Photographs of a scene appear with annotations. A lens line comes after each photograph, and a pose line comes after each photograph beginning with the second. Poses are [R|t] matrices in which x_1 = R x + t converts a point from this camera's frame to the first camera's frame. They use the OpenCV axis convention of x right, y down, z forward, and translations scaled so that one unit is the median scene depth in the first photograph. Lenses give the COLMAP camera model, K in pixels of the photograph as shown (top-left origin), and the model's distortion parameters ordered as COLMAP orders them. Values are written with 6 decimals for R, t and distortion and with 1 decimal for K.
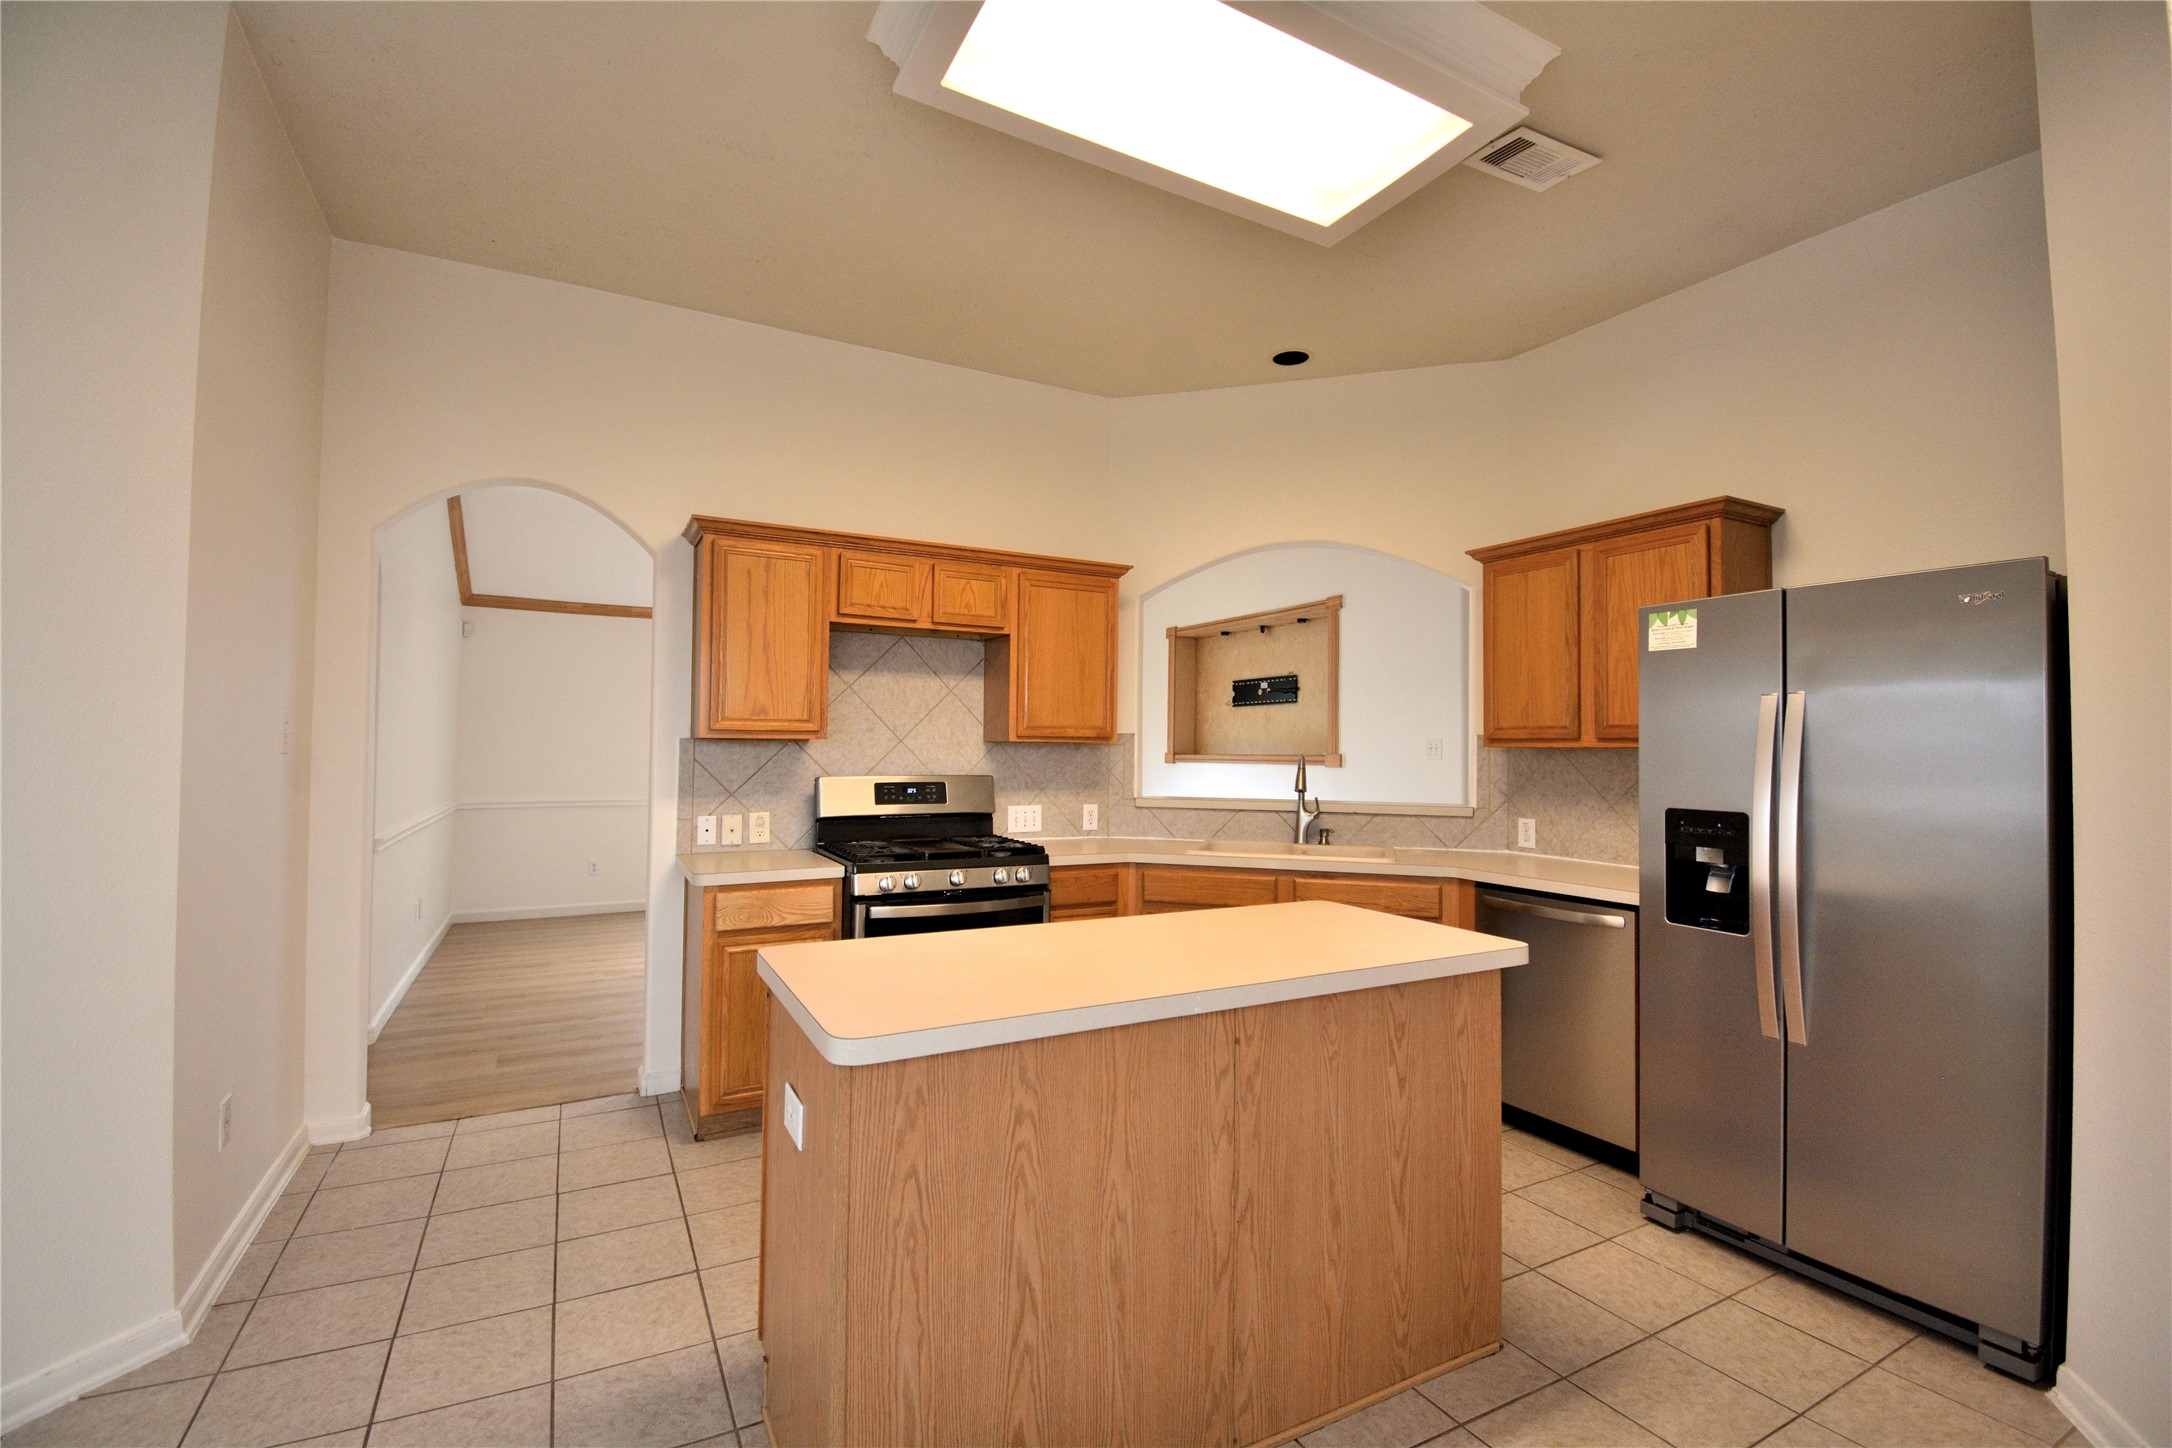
lens RADIAL K [[960.2, 0, 1087.0], [0, 960.2, 727.1], [0, 0, 1]] dist [-0.002274, -0.000498]
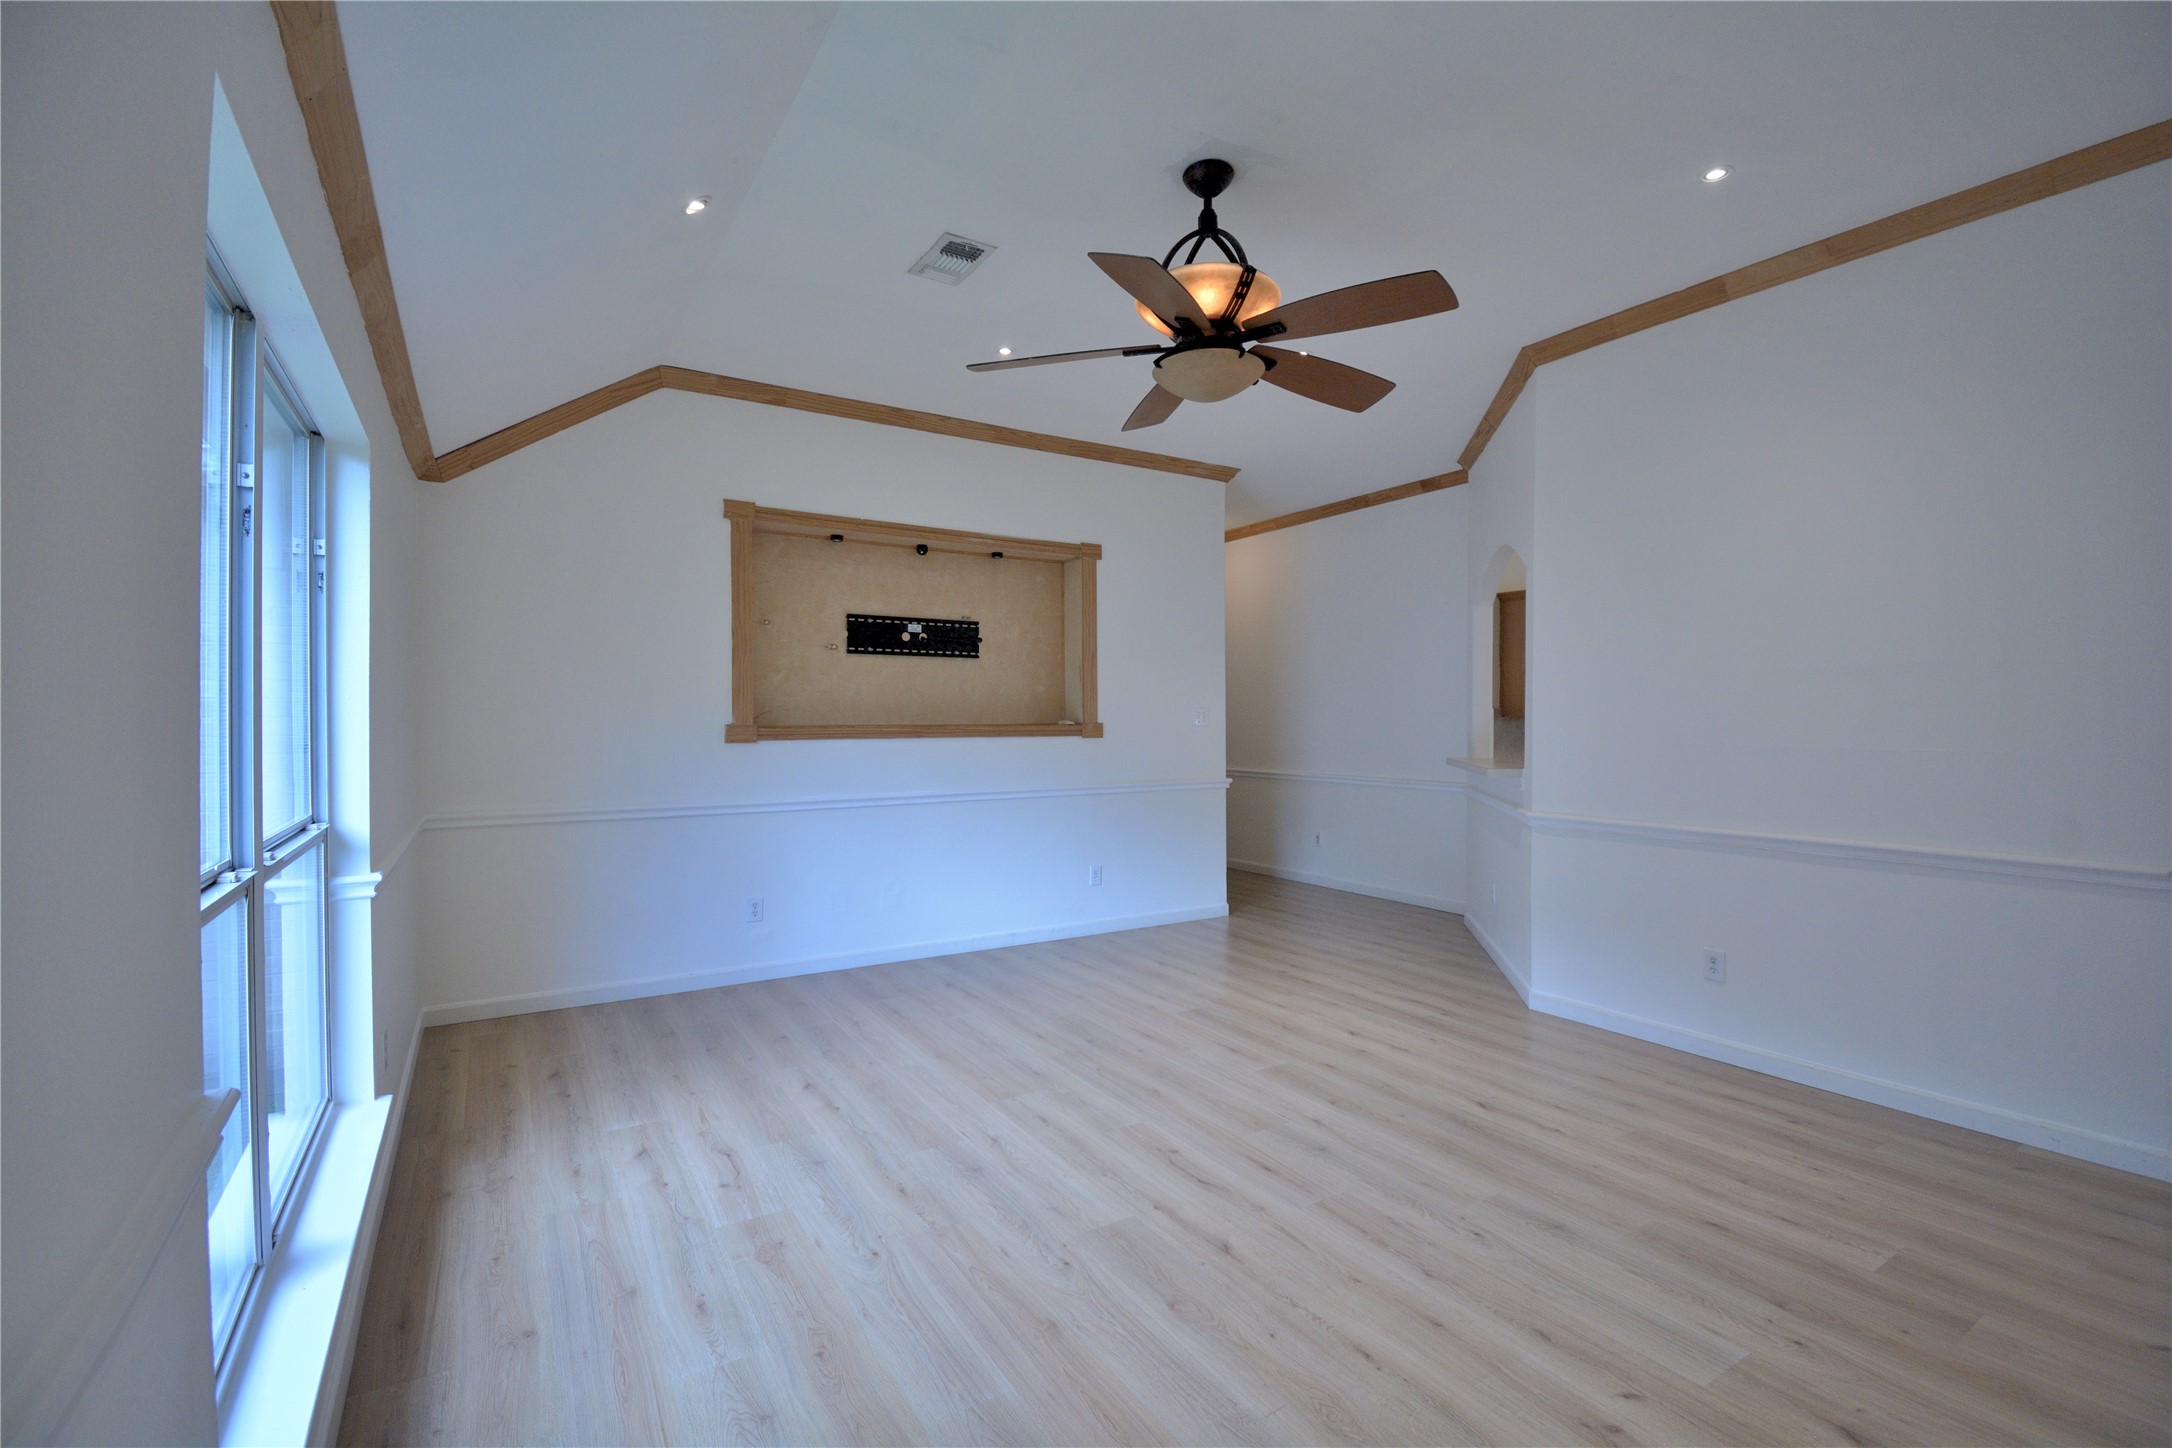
lens RADIAL K [[960.2, 0, 1086.4], [0, 960.2, 730.7], [0, 0, 1]] dist [-0.002274, -0.000498]
pose [[-0.065836, -0.002652, 0.997827, -0.533345], [-0.015310, 0.999881, 0.001648, 0.029337], [-0.997713, -0.015168, -0.065869, 0.914778]]
